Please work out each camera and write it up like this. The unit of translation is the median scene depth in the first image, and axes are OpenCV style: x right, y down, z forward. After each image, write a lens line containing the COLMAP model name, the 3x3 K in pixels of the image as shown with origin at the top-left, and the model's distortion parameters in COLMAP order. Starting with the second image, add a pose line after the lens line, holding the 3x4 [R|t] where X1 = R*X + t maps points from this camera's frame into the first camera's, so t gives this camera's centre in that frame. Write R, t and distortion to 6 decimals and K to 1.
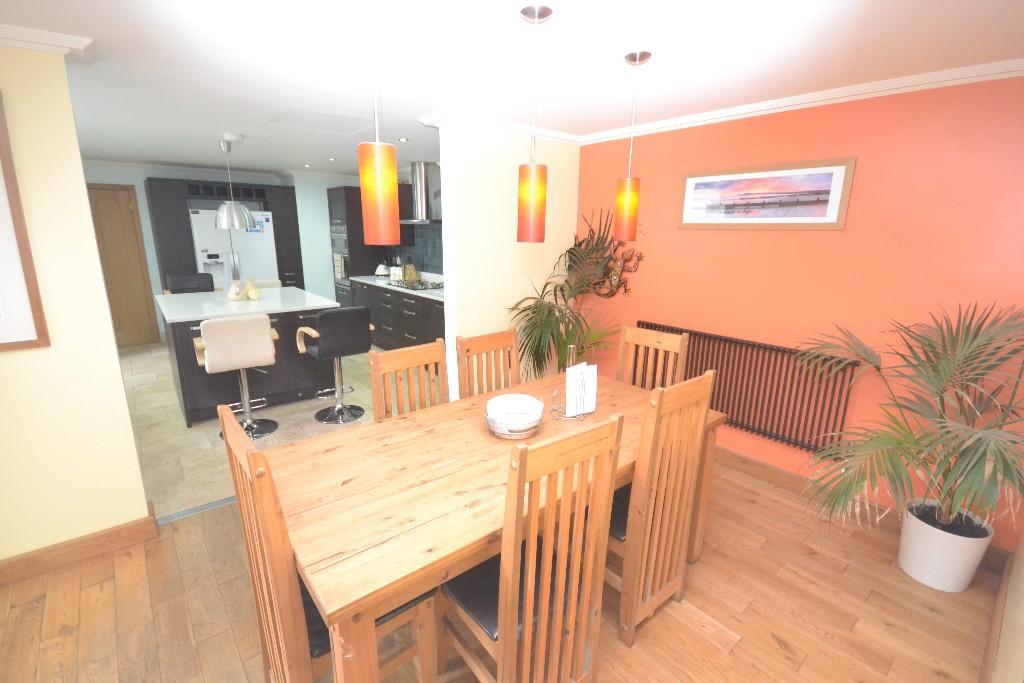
lens RADIAL K [[474.7, 0, 512.0], [0, 474.7, 341.5], [0, 0, 1]] dist [-0.003147, -0.000243]
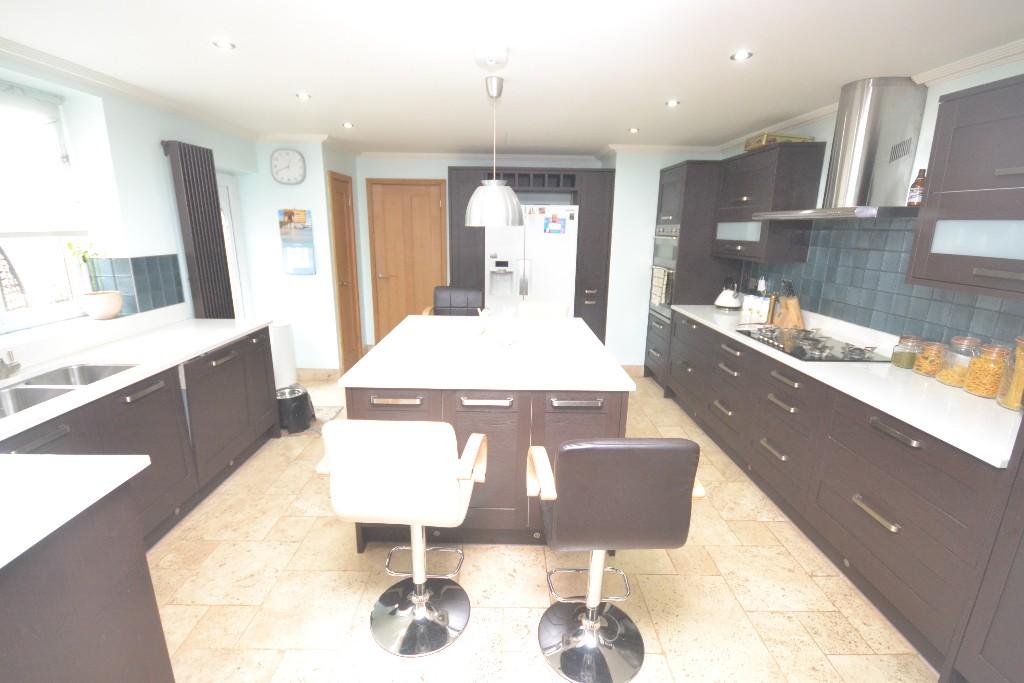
lens RADIAL K [[453.6, 0, 512.0], [0, 453.6, 341.5], [0, 0, 1]] dist [0.000459, 0.000005]
pose [[0.775915, 0.151693, -0.612328, -0.133666], [-0.150806, 0.987118, 0.053445, -0.091285], [0.612547, 0.050873, 0.788795, 0.407220]]
